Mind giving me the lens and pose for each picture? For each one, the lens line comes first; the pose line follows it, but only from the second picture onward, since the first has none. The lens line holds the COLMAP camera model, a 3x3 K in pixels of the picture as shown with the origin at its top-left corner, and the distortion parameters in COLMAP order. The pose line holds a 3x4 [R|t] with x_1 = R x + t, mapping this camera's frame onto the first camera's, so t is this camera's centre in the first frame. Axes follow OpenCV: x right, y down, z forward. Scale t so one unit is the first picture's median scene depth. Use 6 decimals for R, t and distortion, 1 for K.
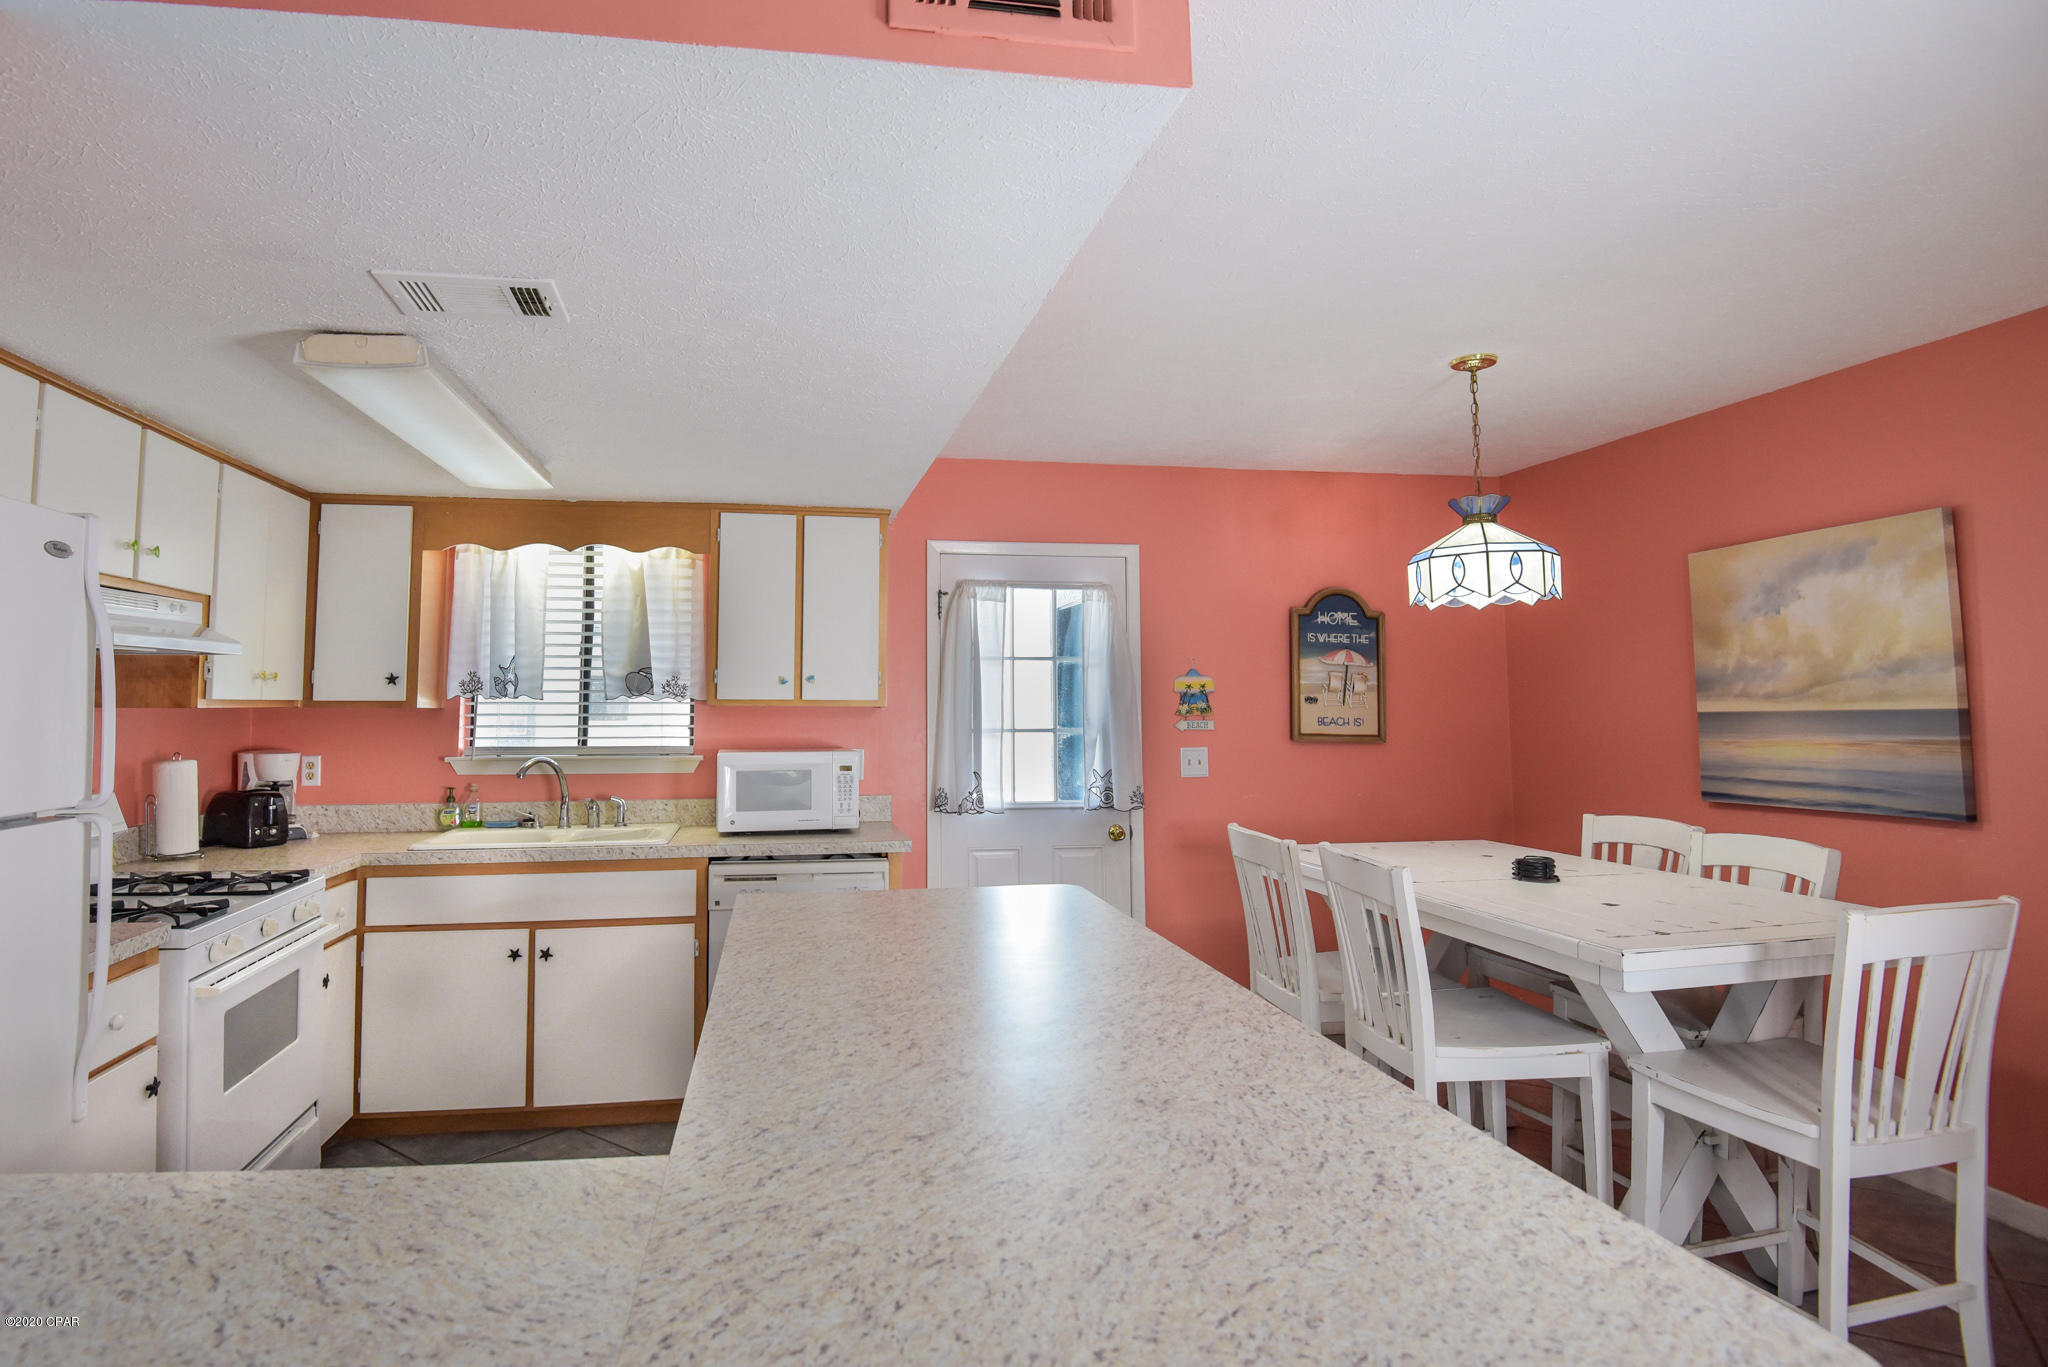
lens RADIAL K [[1054.5, 0, 936.6], [0, 1054.5, 623.8], [0, 0, 1]] dist [-0.005568, -0.001005]
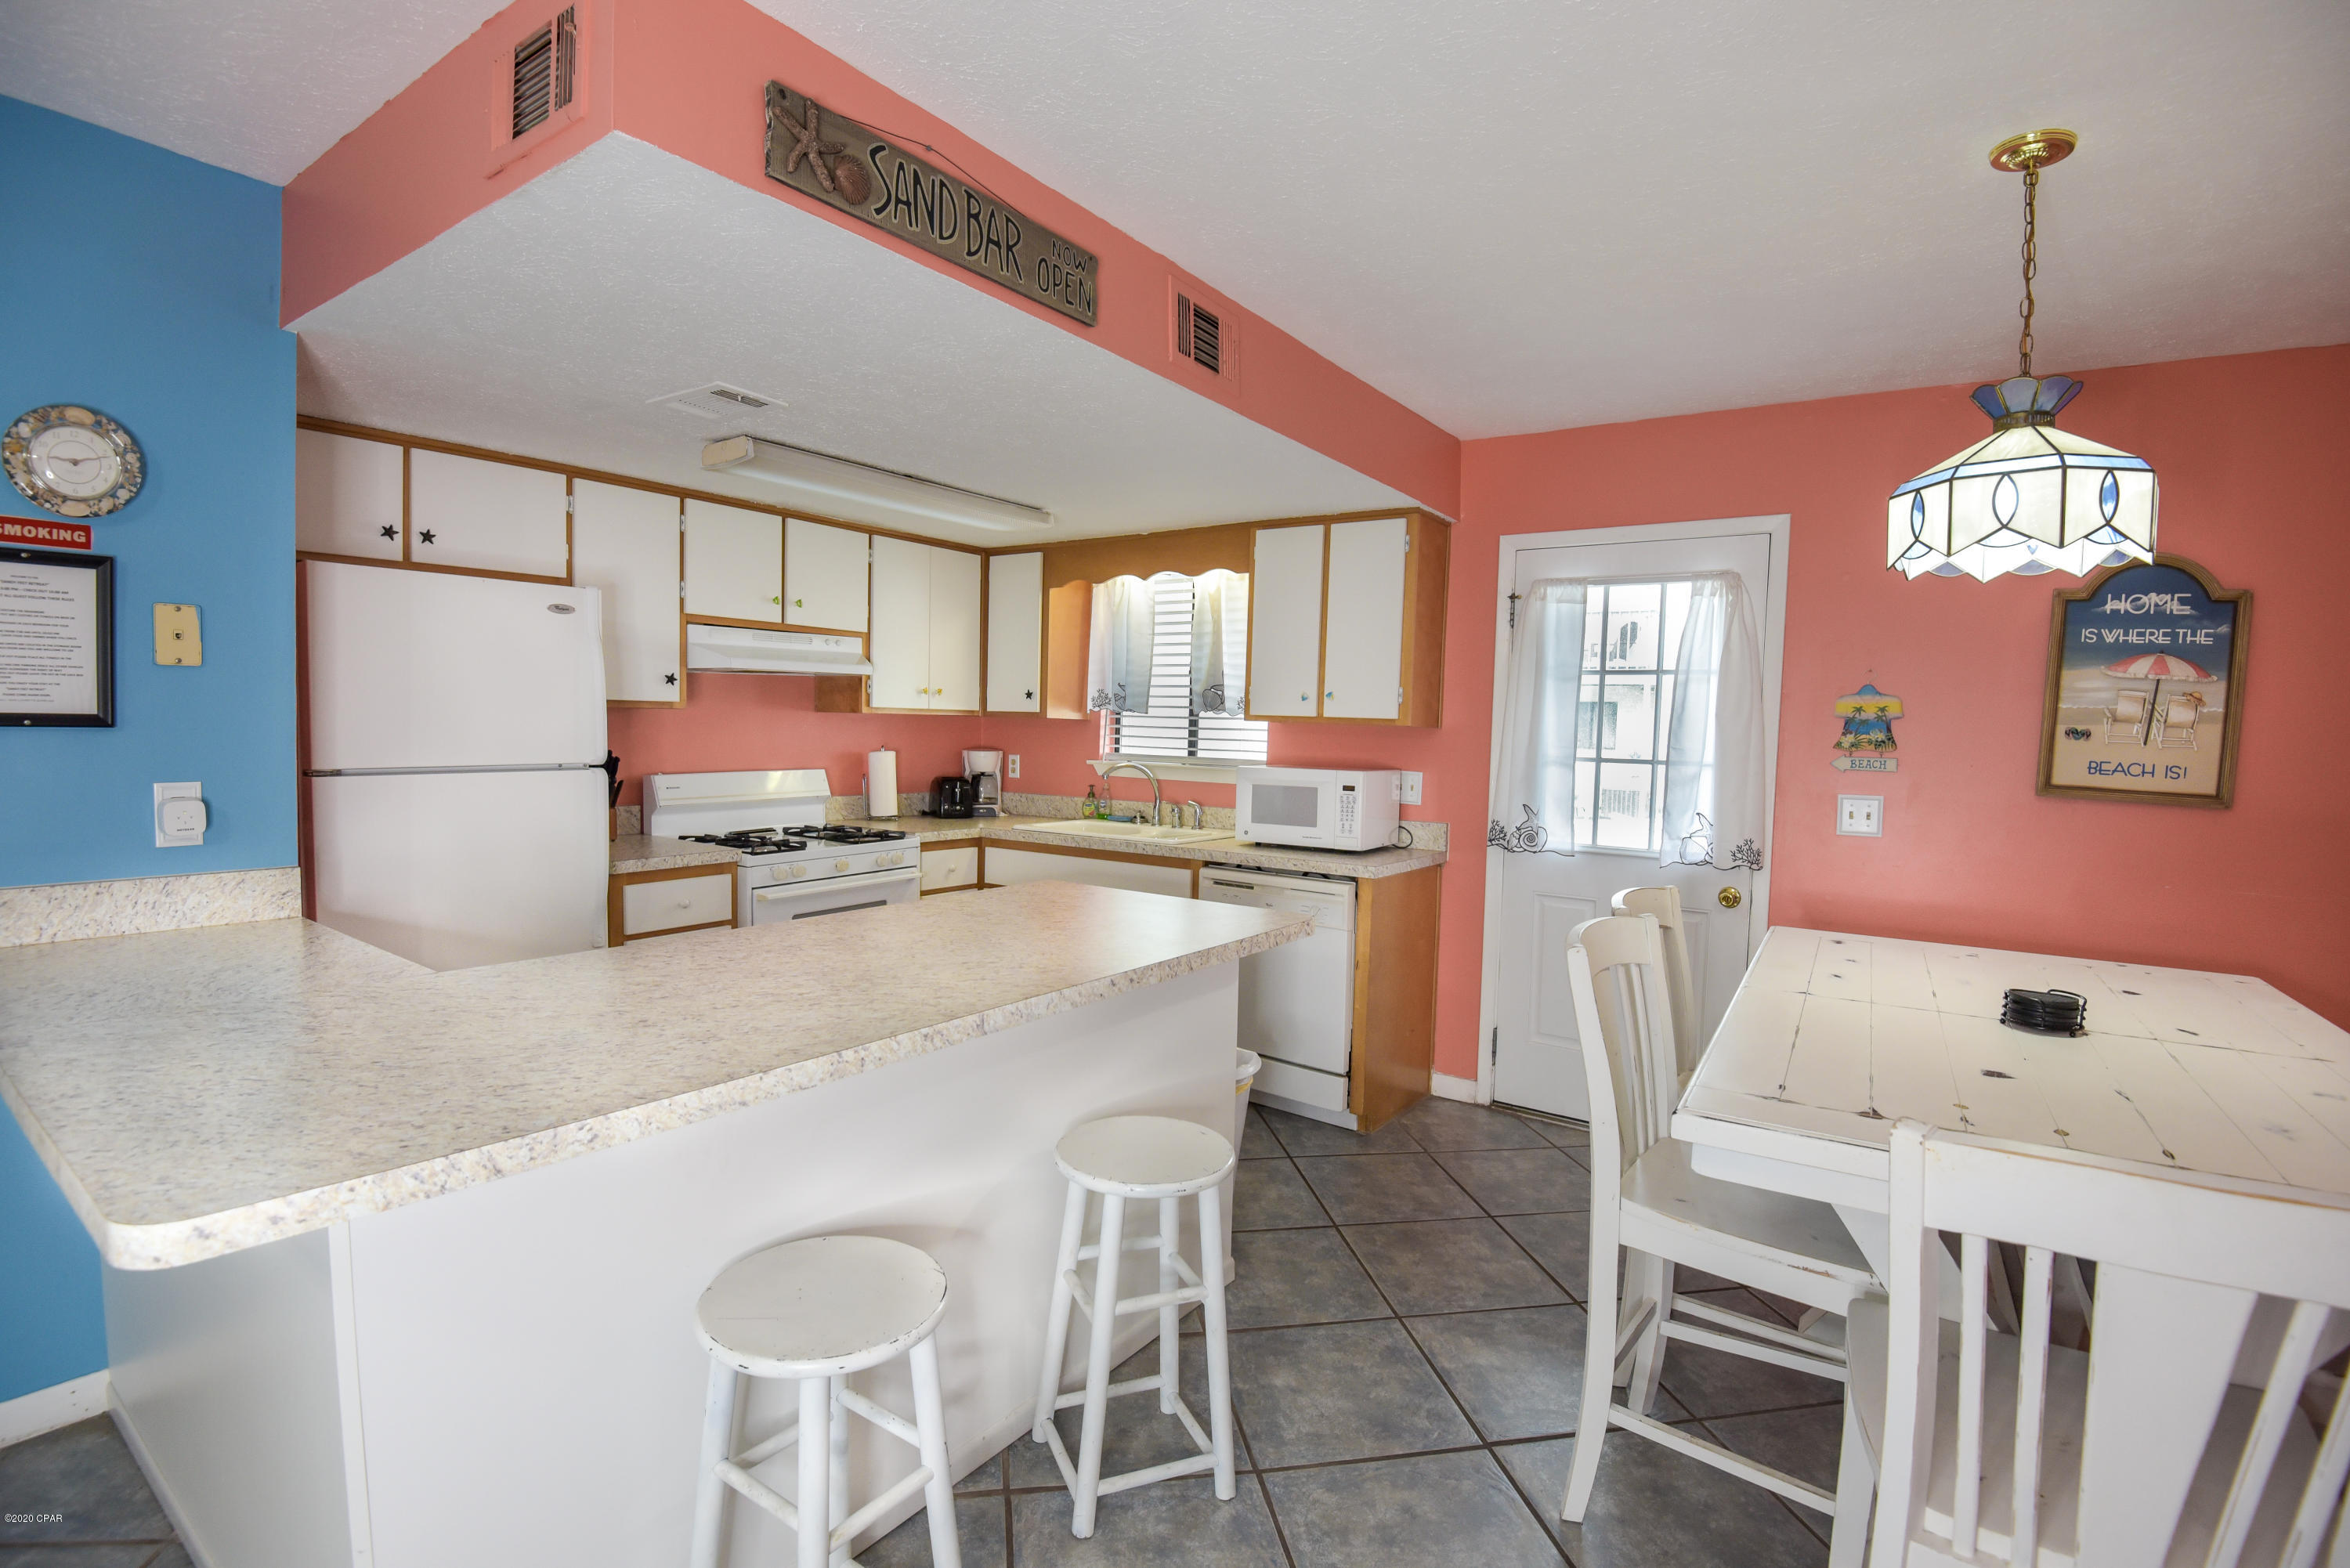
lens RADIAL K [[1083.0, 0, 1163.5], [0, 1083.0, 782.7], [0, 0, 1]] dist [-0.002405, -0.029954]
pose [[0.722112, 0.057284, -0.689400, 0.435733], [0.026781, 0.993504, 0.110603, 0.016708], [0.691257, -0.098331, 0.715887, 0.162268]]
